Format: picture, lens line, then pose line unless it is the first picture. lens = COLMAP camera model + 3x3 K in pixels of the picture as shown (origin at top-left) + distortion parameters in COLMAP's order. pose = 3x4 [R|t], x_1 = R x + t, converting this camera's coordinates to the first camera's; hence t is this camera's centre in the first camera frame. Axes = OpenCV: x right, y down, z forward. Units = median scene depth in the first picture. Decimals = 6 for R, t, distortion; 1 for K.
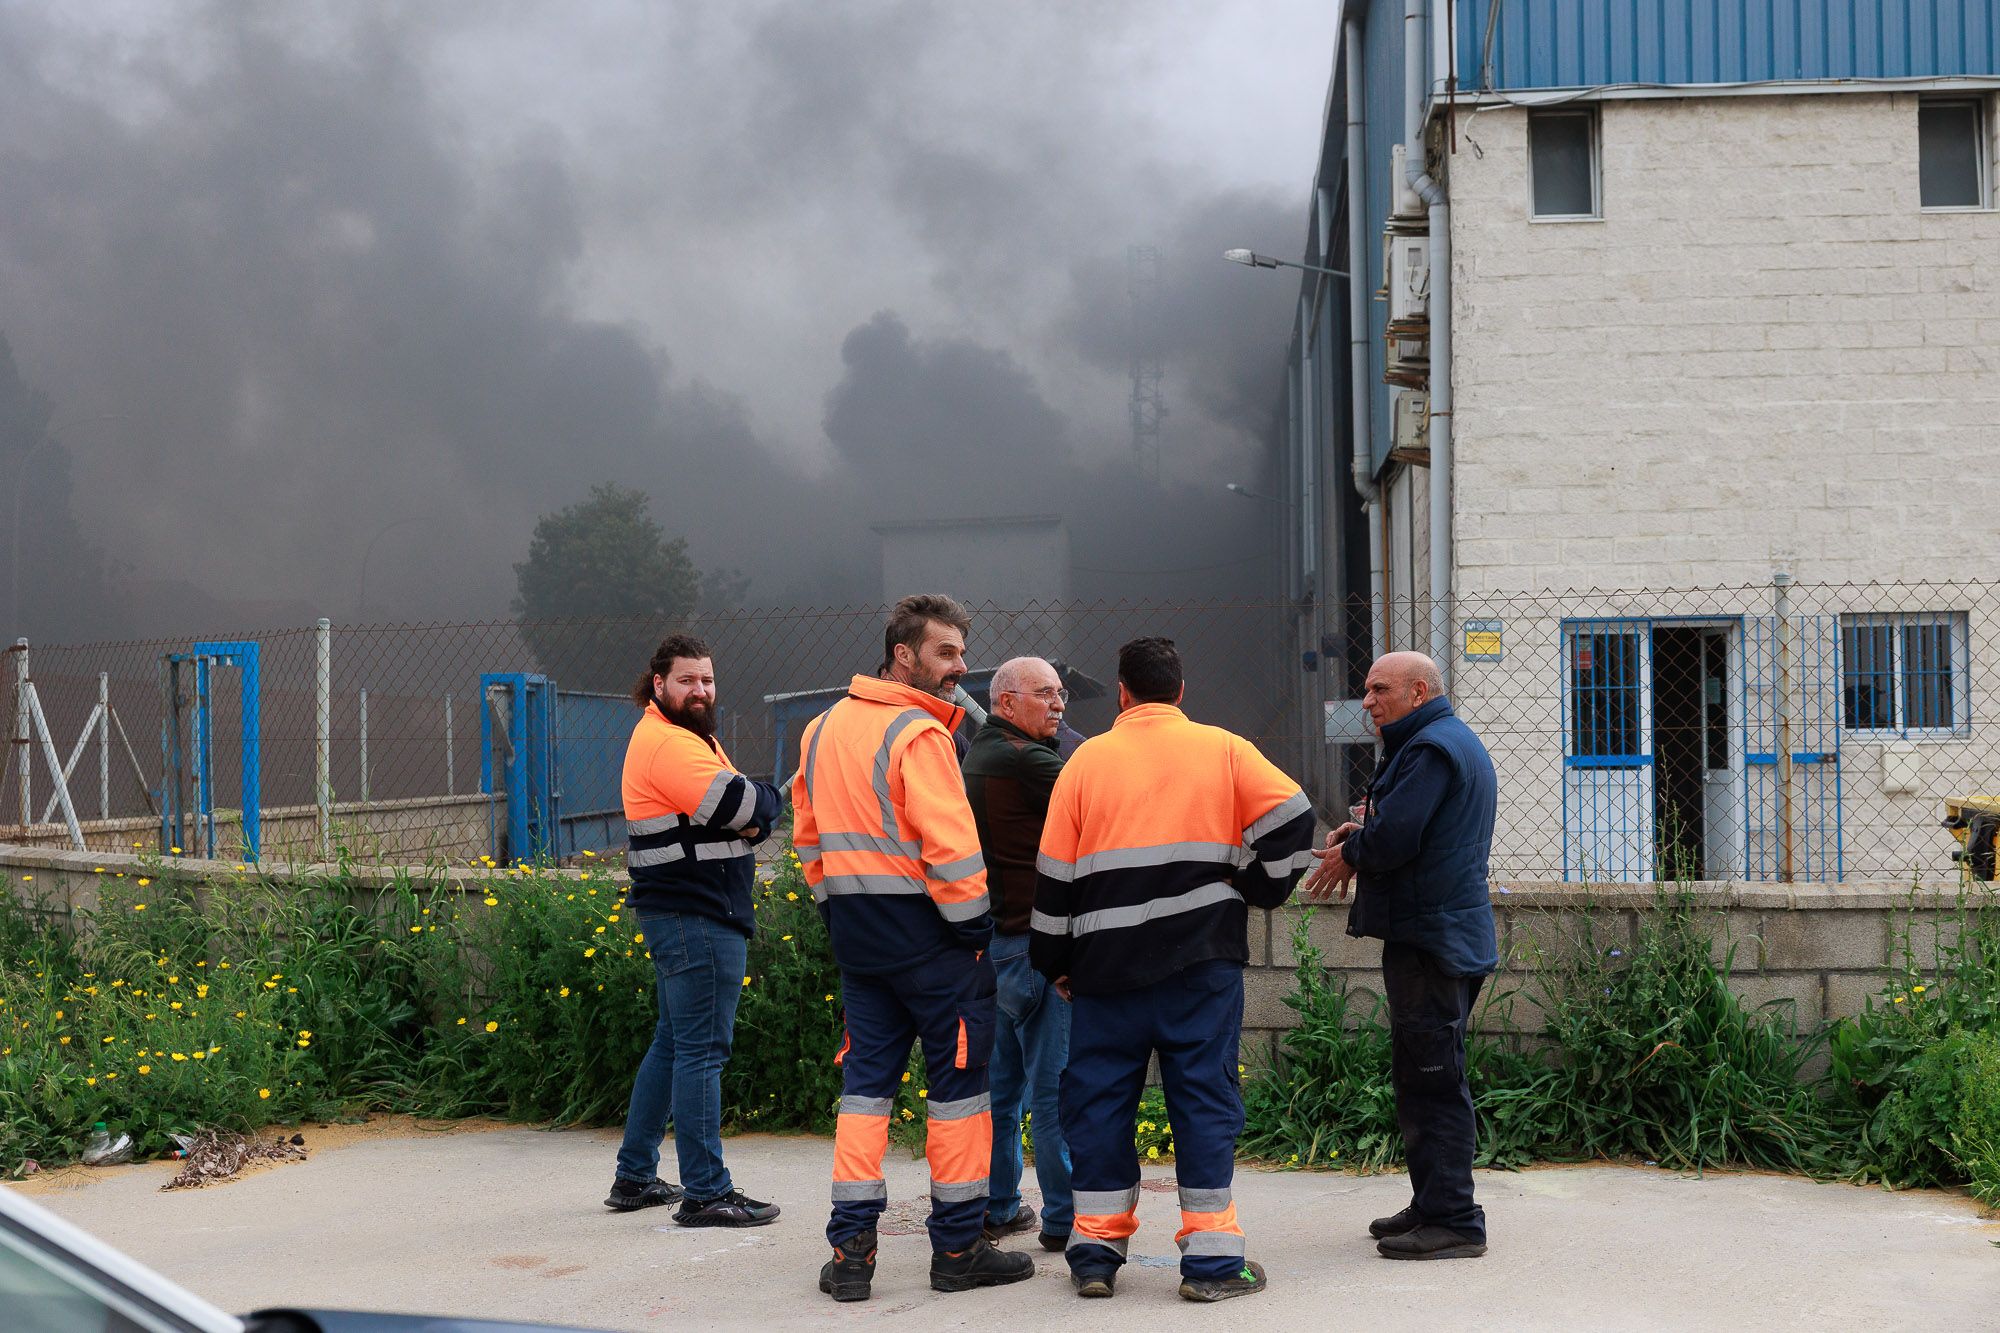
lens RADIAL K [[5284.0, 0, 1000.0], [0, 5284.0, 666.5], [0, 0, 1]] dist [-0.095962, -0.182049]
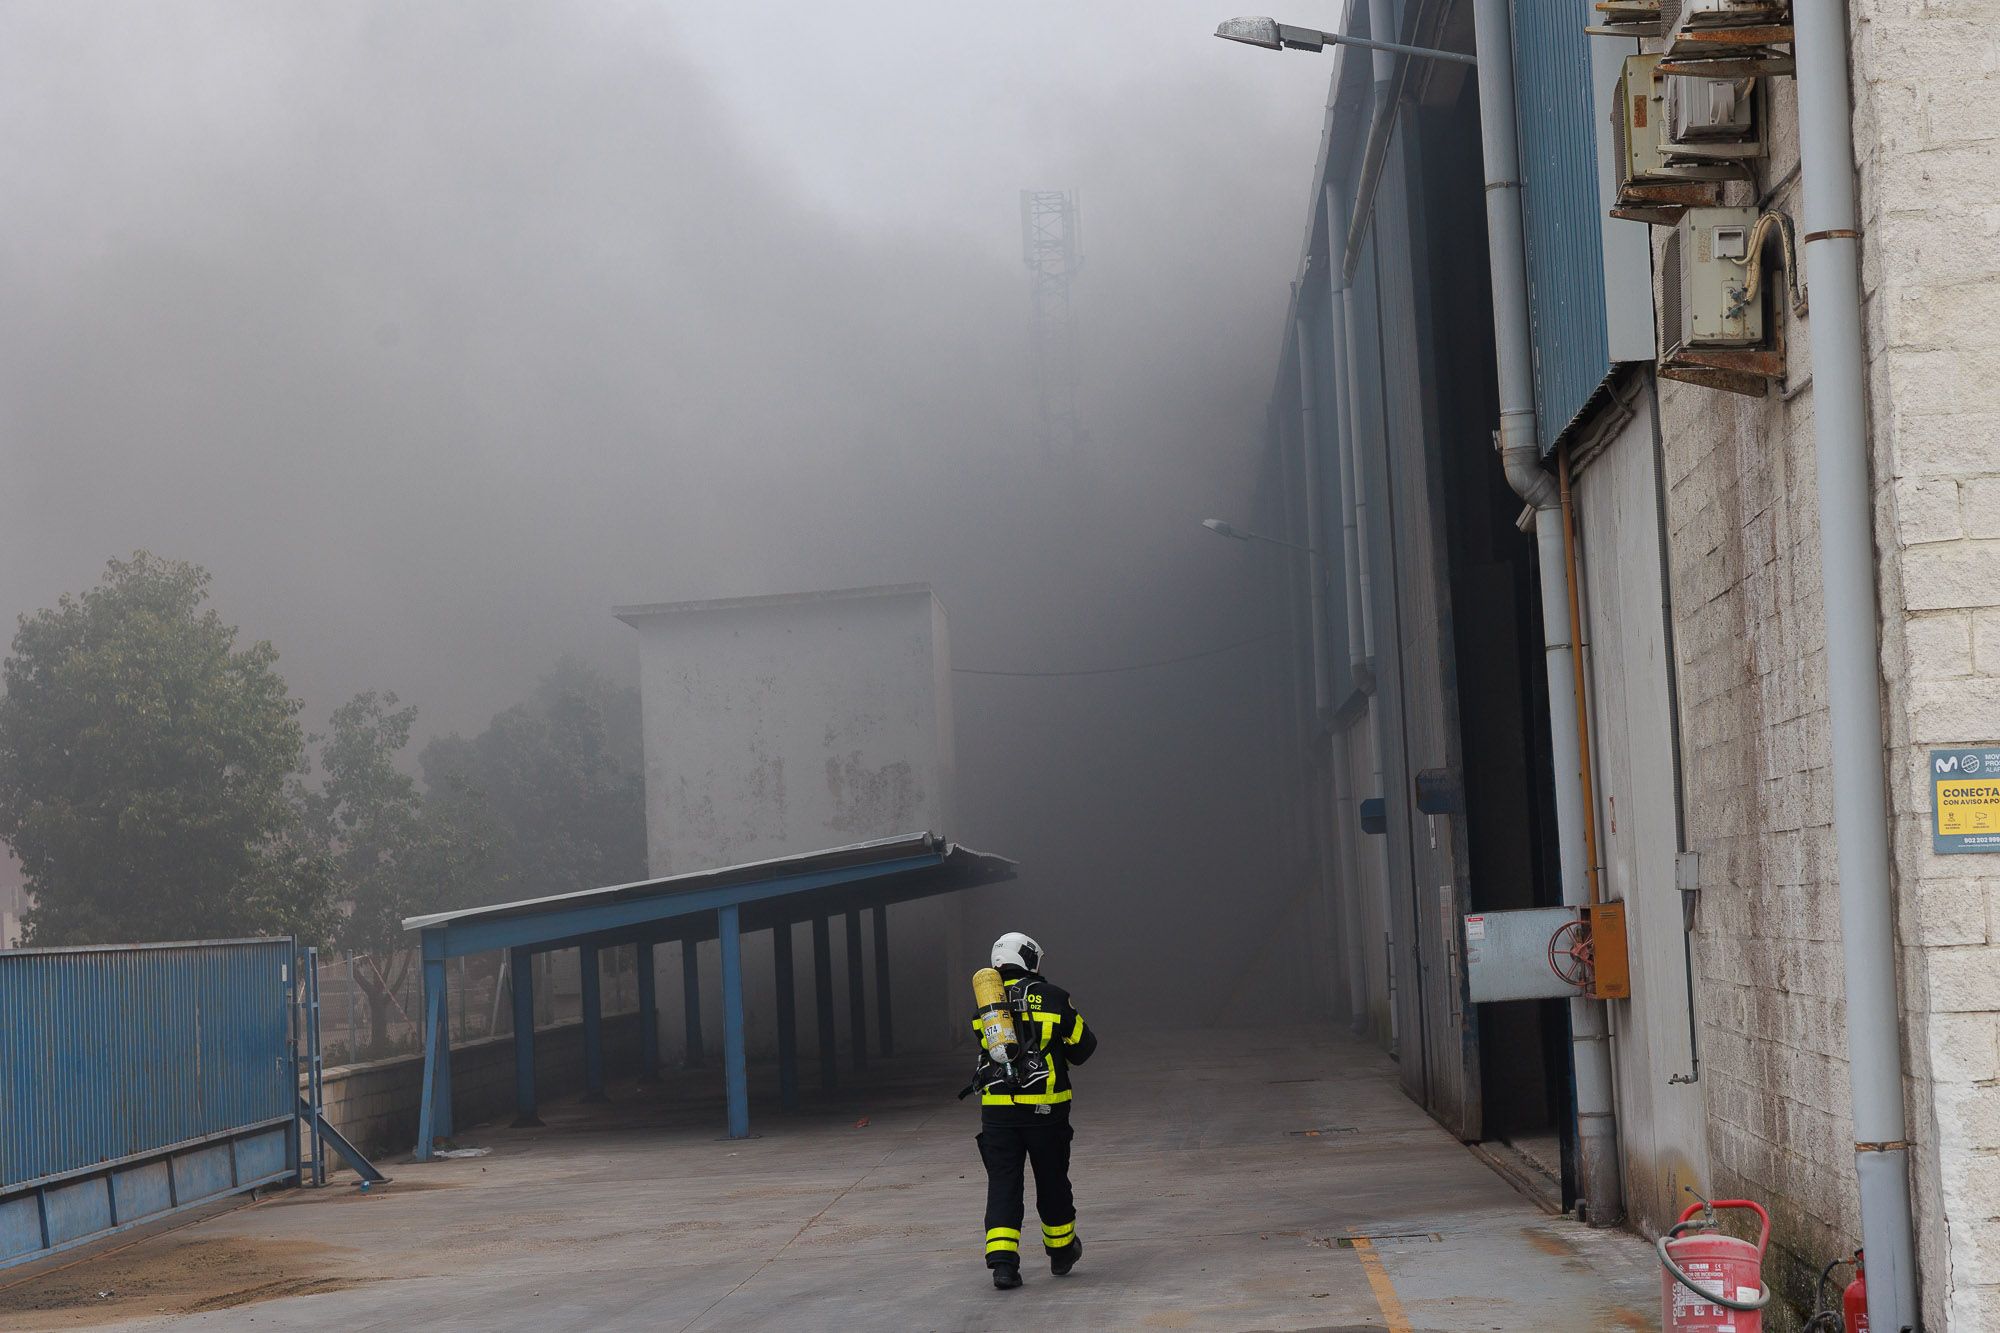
lens RADIAL K [[6872.2, 0, 1000.0], [0, 6872.2, 666.5], [0, 0, 1]] dist [-0.001635, -1.151295]
pose [[0.999071, -0.038739, 0.018862, 0.009294], [0.039113, 0.999037, -0.019873, -0.006940], [-0.018074, 0.020593, 0.999625, 0.453989]]
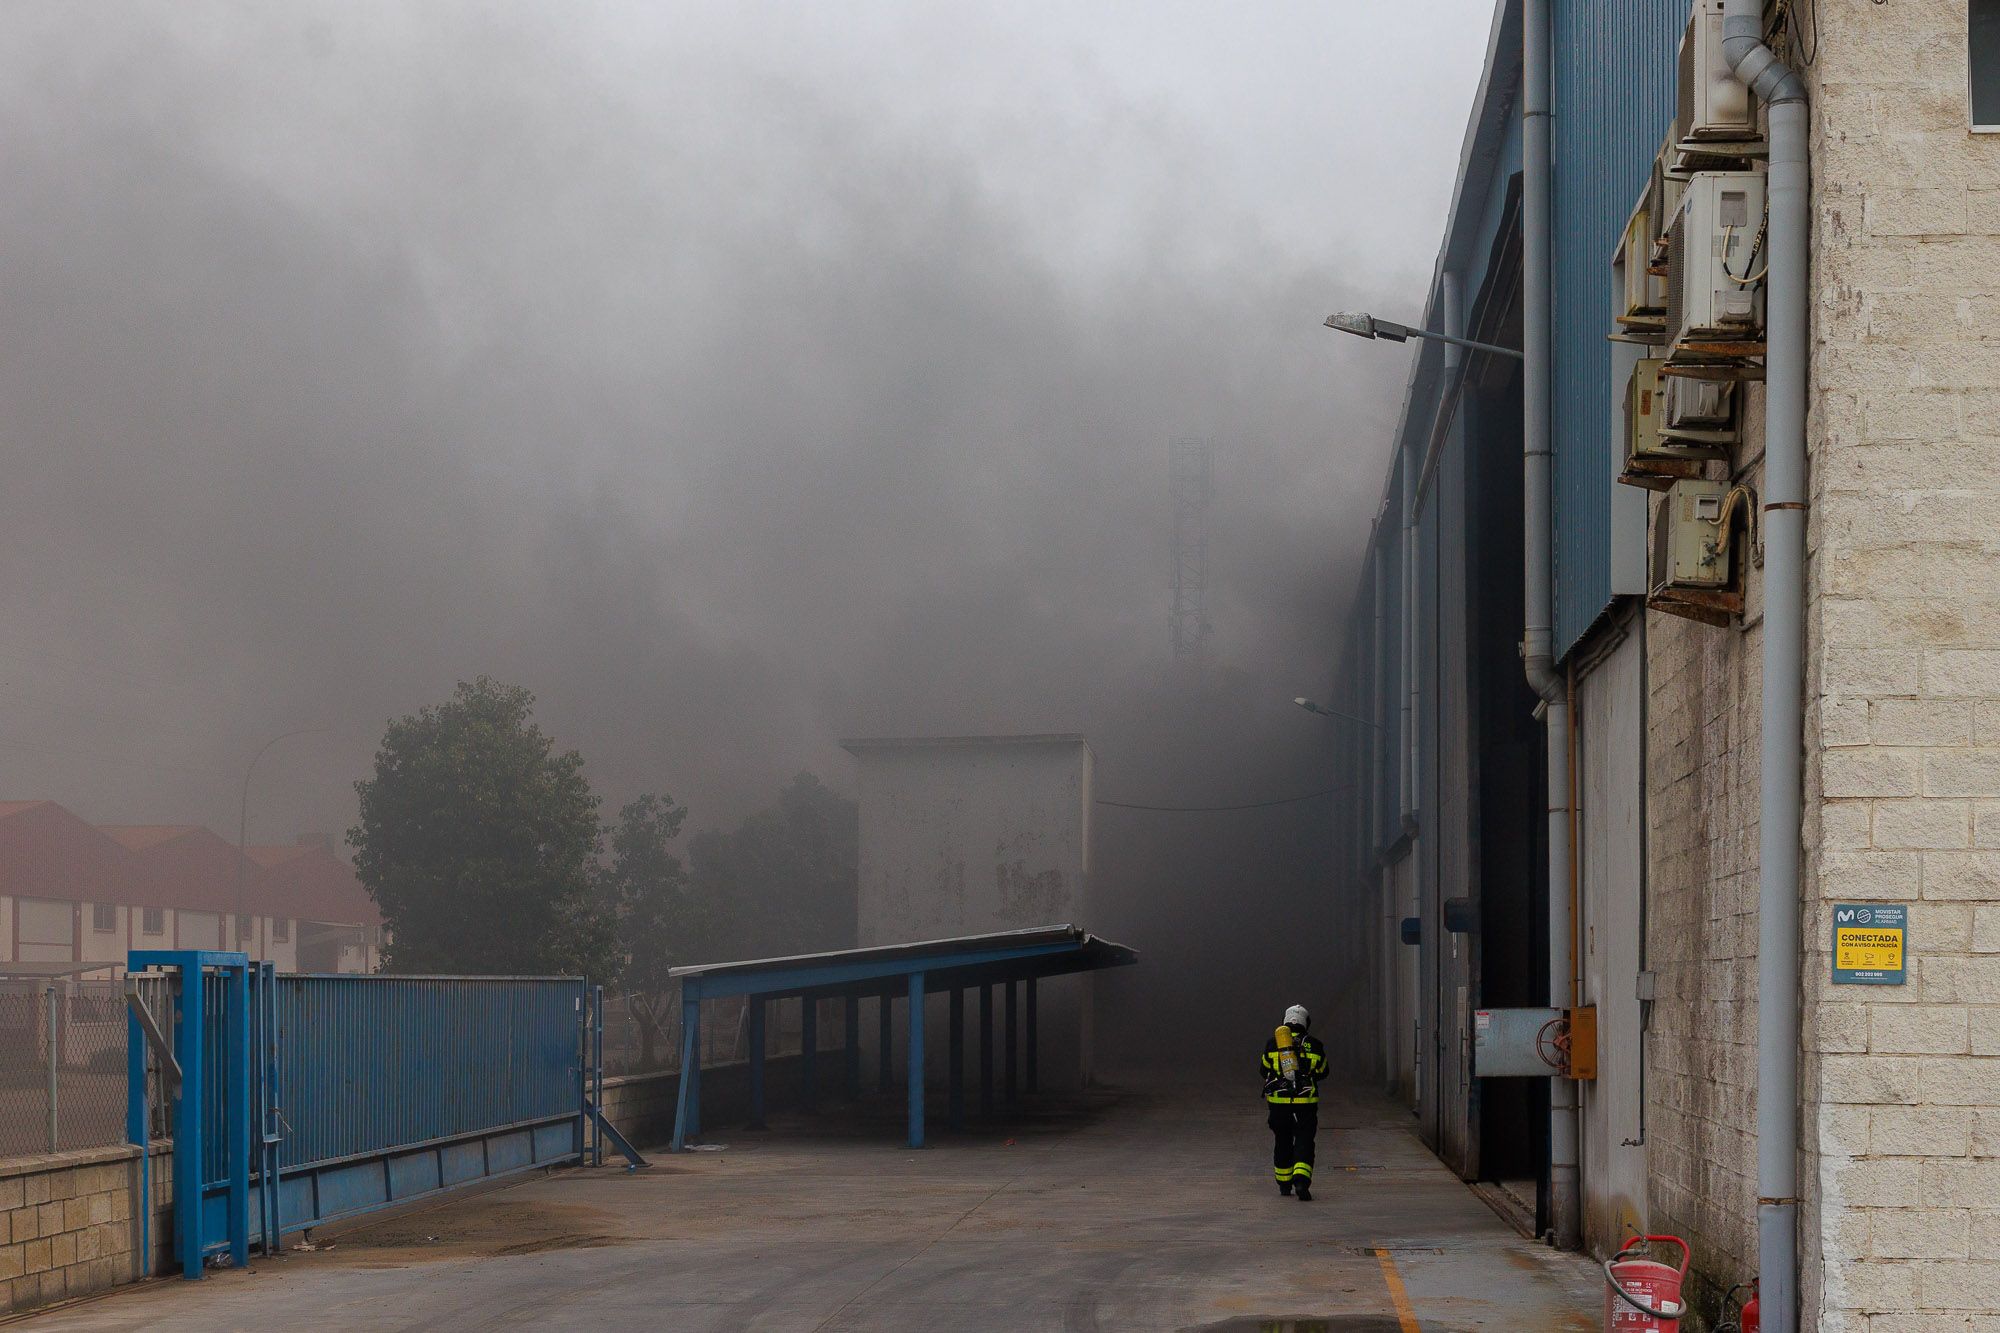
lens RADIAL K [[5284.0, 0, 1000.0], [0, 5284.0, 666.5], [0, 0, 1]] dist [-0.095962, -0.182049]
pose [[0.999847, 0.016117, -0.006726, 0.009145], [-0.016402, 0.998867, -0.044677, -0.007008], [0.005998, 0.044780, 0.998979, 0.446863]]
